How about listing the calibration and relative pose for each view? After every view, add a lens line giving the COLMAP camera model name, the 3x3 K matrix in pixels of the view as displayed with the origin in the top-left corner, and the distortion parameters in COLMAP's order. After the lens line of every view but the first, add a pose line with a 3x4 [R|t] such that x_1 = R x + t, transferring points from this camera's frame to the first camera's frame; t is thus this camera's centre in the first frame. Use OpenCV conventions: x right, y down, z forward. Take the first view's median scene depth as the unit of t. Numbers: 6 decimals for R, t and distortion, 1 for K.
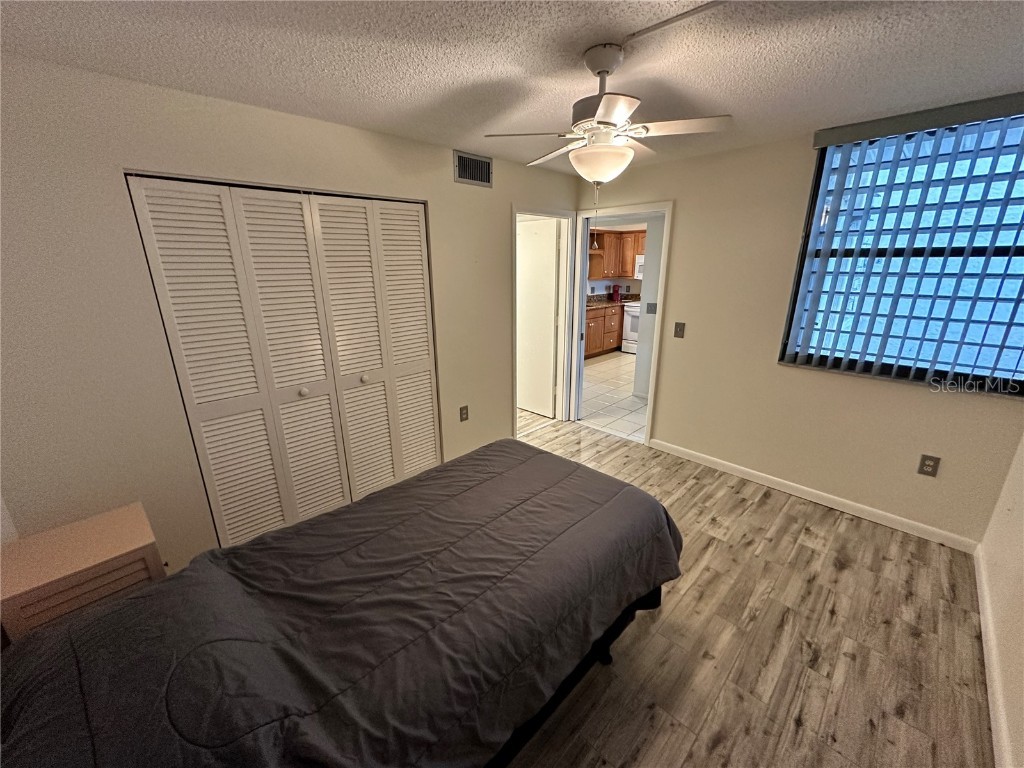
lens RADIAL K [[407.1, 0, 511.5], [0, 407.1, 384.2], [0, 0, 1]] dist [-0.001686, 0.000233]
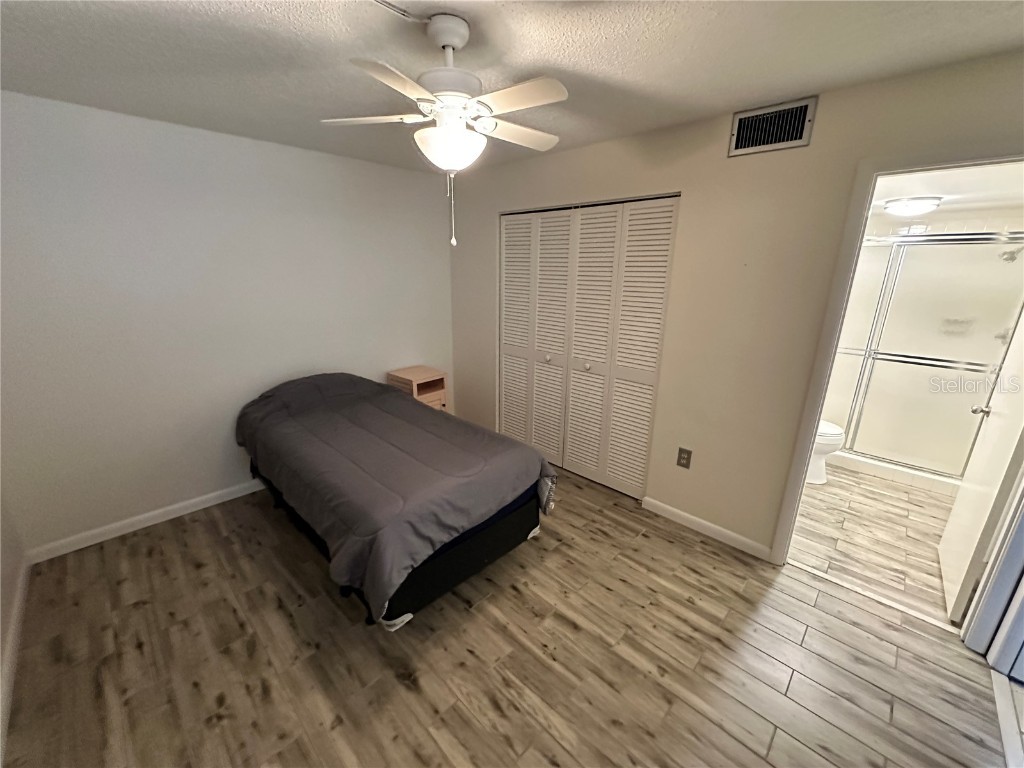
lens RADIAL K [[407.1, 0, 511.5], [0, 407.1, 384.2], [0, 0, 1]] dist [-0.001686, 0.000233]
pose [[0.017212, 0.285905, -0.958103, 0.879344], [-0.302228, 0.914908, 0.267586, -0.250022], [0.953080, 0.284959, 0.102156, 0.846916]]
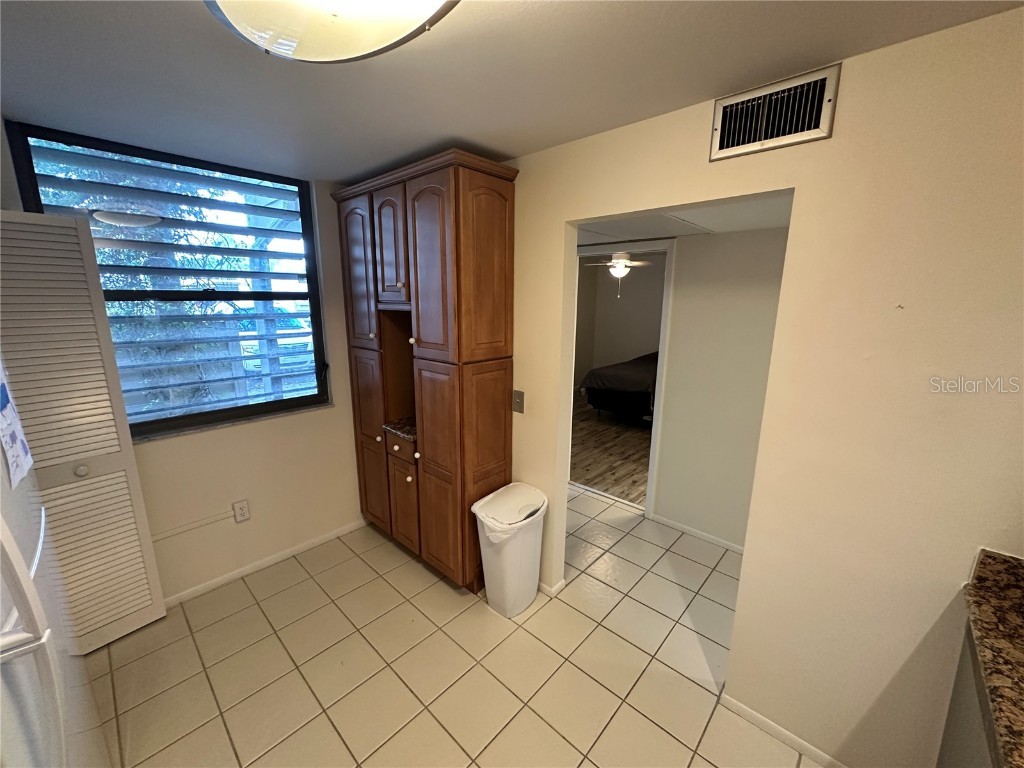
lens RADIAL K [[407.1, 0, 511.5], [0, 407.1, 384.2], [0, 0, 1]] dist [-0.001686, 0.000233]
pose [[-0.998937, 0.010630, -0.044846, 0.882406], [-0.012597, 0.873024, 0.487515, -0.952480], [0.044334, 0.487562, -0.871962, 3.022073]]
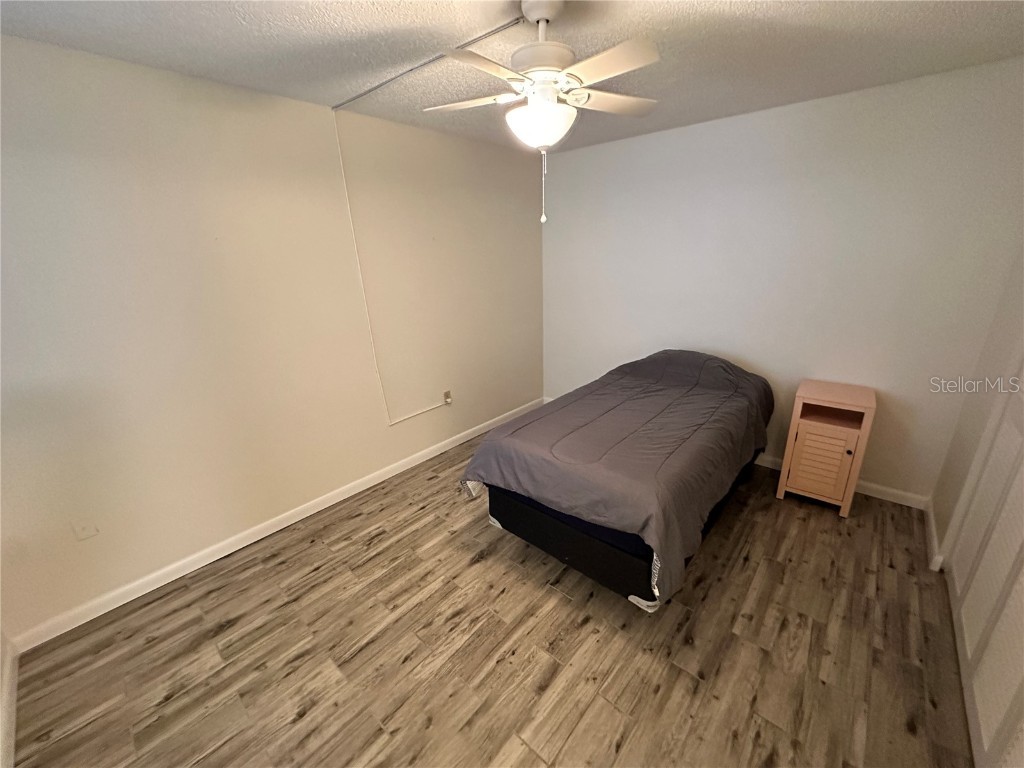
lens RADIAL K [[407.1, 0, 511.5], [0, 407.1, 384.2], [0, 0, 1]] dist [-0.001686, 0.000233]
pose [[-0.997207, 0.055539, -0.049942, 0.260201], [0.016491, 0.815864, 0.578009, -0.428629], [0.072848, 0.575571, -0.814501, 1.479255]]
